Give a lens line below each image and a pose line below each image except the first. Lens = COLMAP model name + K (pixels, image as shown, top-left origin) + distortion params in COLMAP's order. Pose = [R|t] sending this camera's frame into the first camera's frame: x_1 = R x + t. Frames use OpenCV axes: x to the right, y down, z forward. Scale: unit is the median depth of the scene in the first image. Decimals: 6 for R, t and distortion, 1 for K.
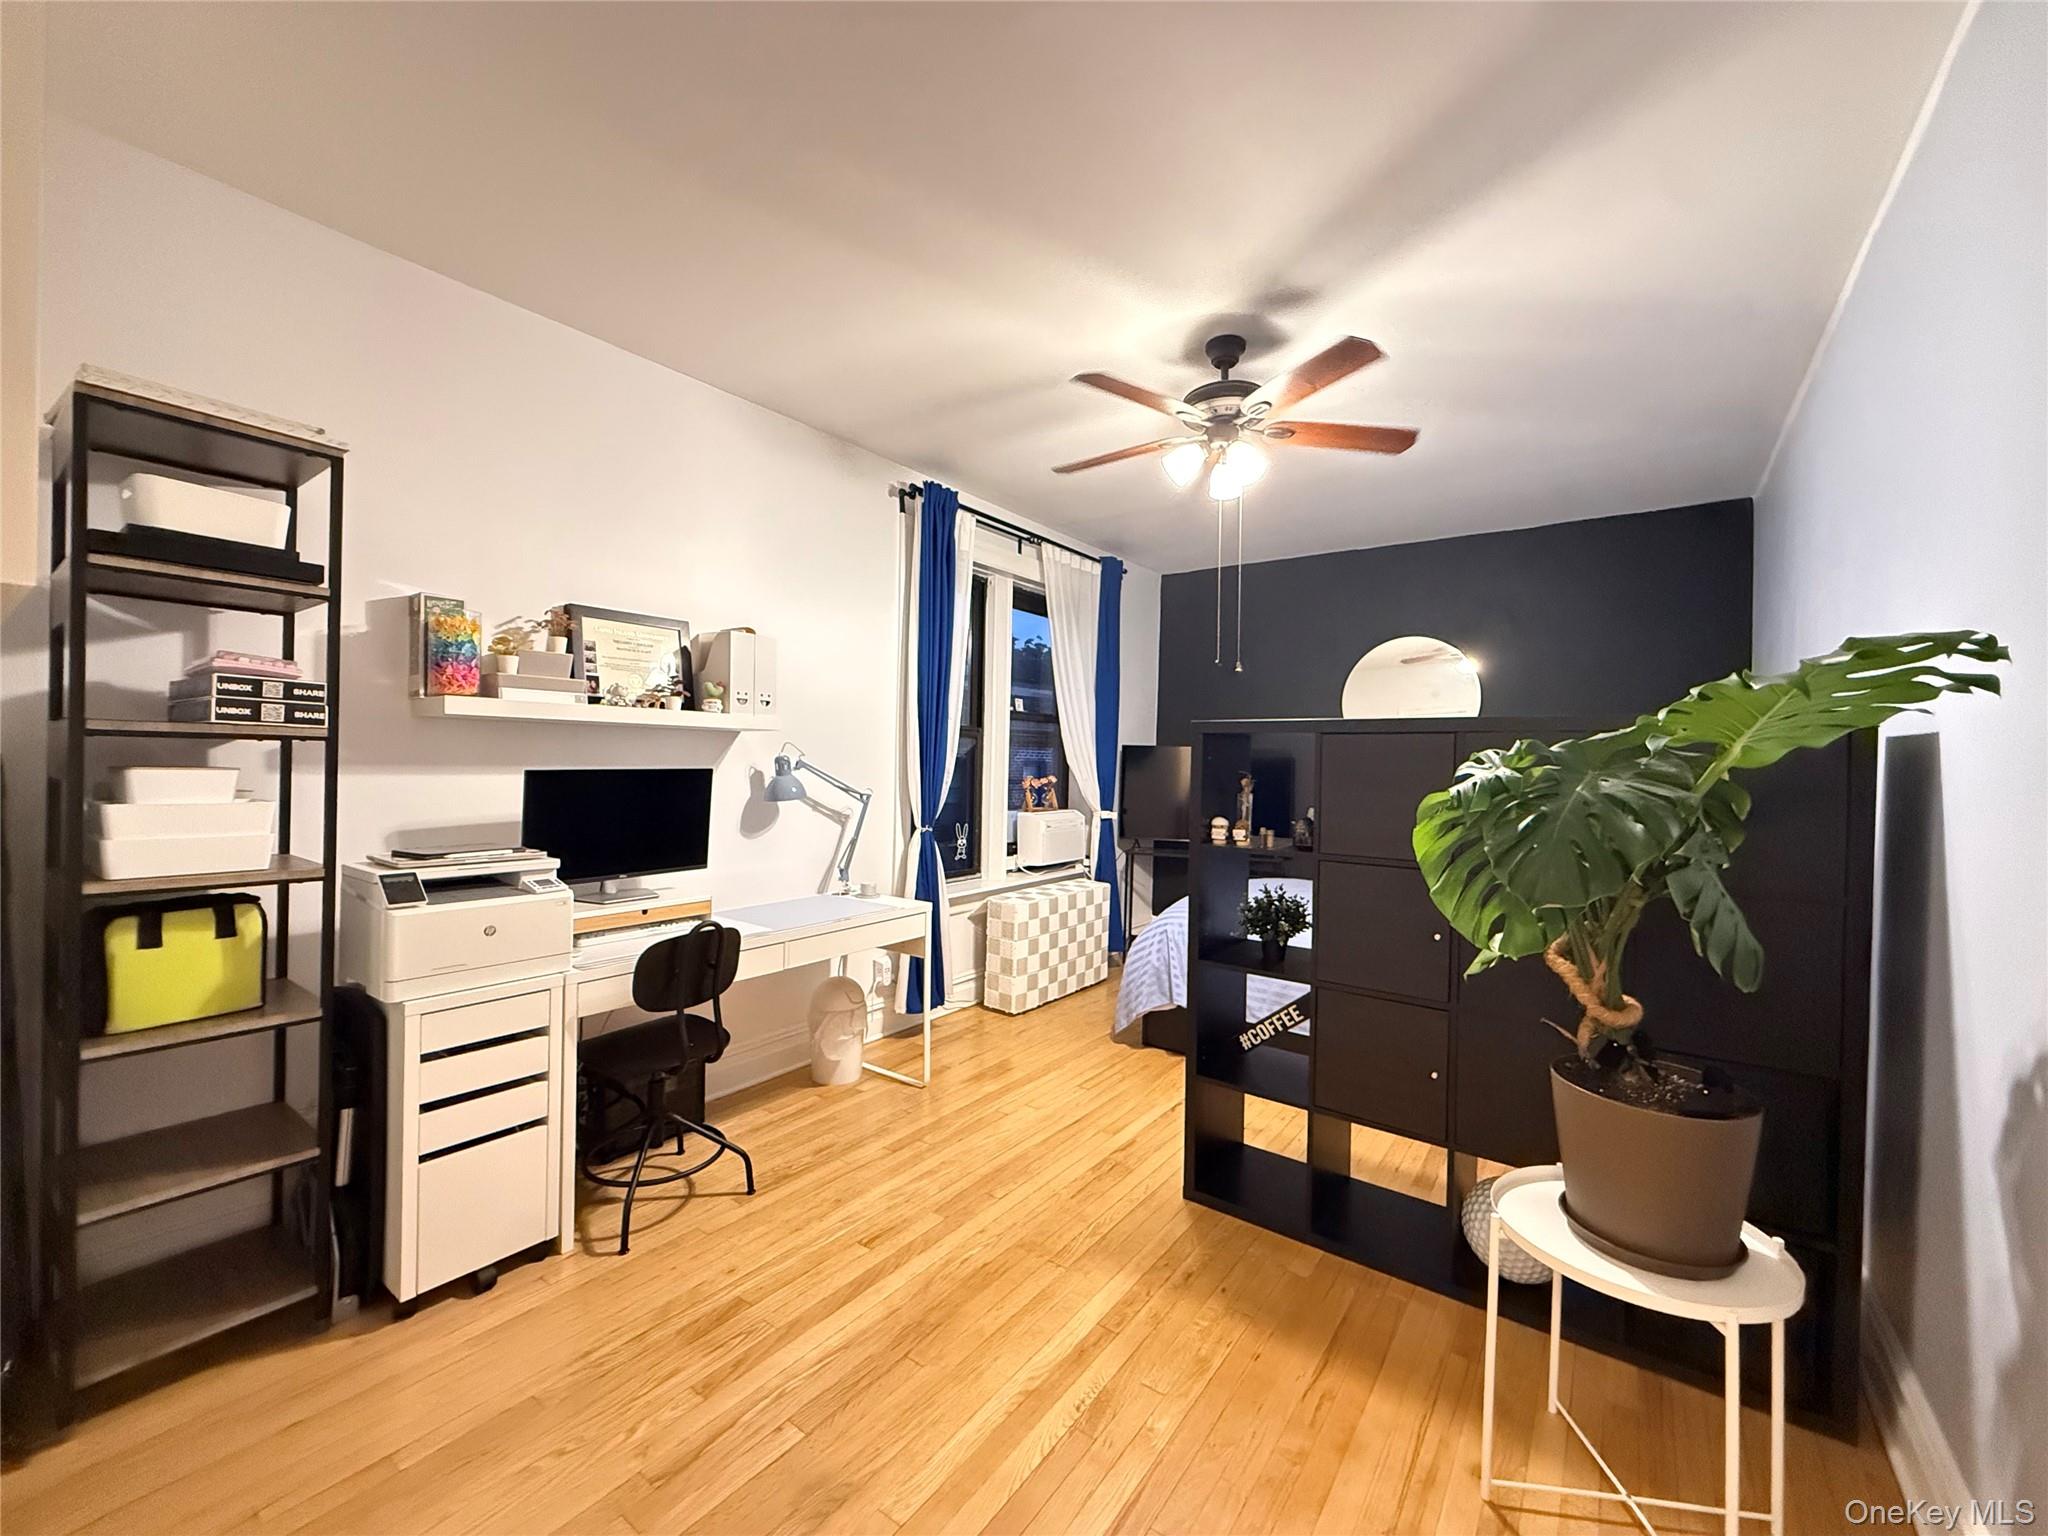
lens RADIAL K [[824.8, 0, 1019.6], [0, 824.8, 767.7], [0, 0, 1]] dist [-0.000764, -0.000011]
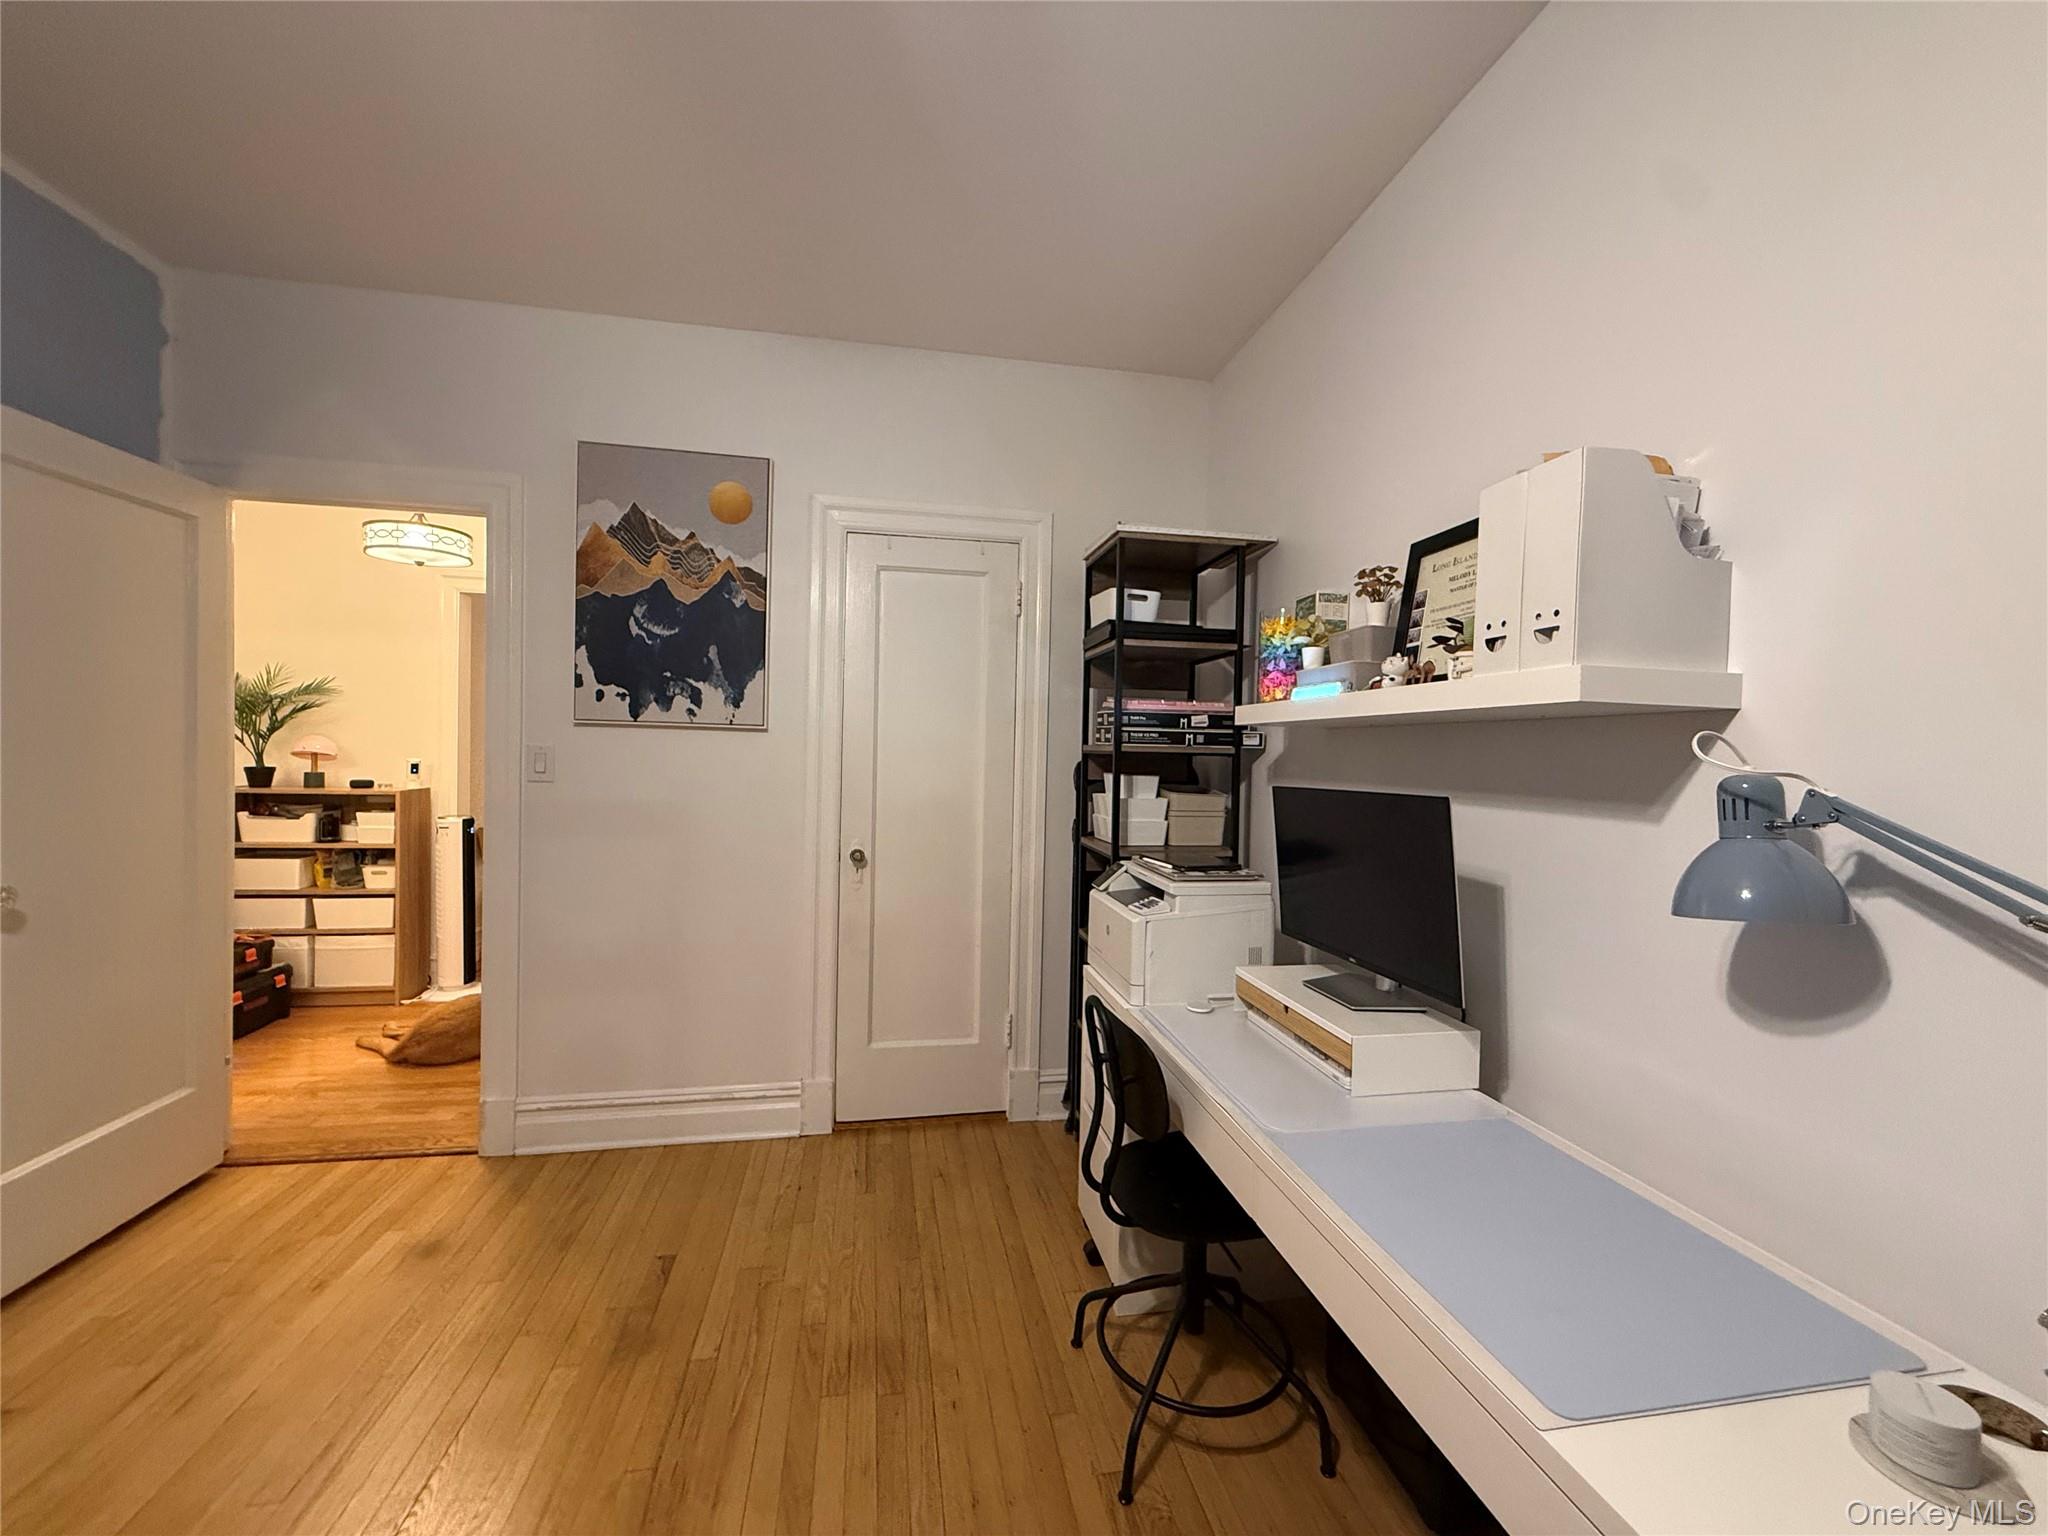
lens RADIAL K [[824.8, 0, 1019.3], [0, 824.8, 777.2], [0, 0, 1]] dist [-0.000764, -0.000011]
pose [[-0.695324, -0.030188, -0.718062, 0.211022], [-0.043973, 0.999033, 0.000581, 0.004208], [0.717350, 0.031979, -0.695979, 1.709098]]
